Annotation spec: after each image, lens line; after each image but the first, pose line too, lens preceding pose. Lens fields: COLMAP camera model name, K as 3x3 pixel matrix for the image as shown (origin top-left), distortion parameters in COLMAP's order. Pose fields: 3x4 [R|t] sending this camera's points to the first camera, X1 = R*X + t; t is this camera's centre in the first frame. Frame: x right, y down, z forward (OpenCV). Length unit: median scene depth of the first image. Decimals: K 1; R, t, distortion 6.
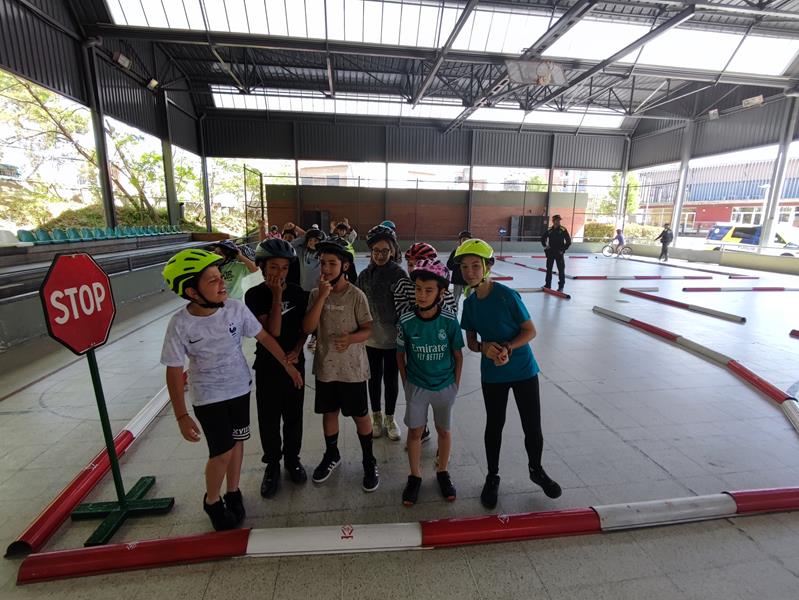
lens RADIAL K [[380.9, 0, 400.2], [0, 380.9, 295.5], [0, 0, 1]] dist [-0.006992, 0.001610]
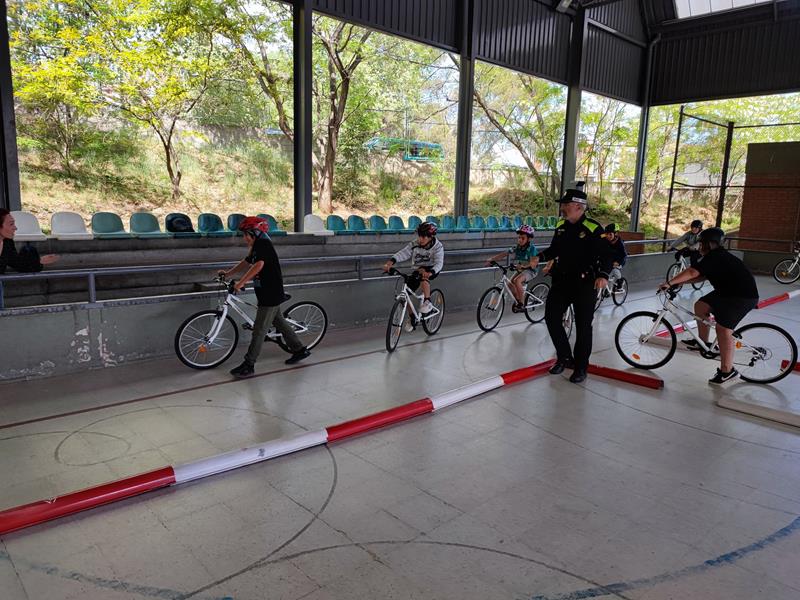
lens RADIAL K [[588.4, 0, 394.5], [0, 588.4, 292.0], [0, 0, 1]] dist [0.037201, -0.027590]
pose [[0.577909, 0.127617, -0.806061, 0.058132], [-0.177999, 0.983629, 0.028113, -0.033783], [0.796453, 0.127231, 0.591164, 0.182430]]
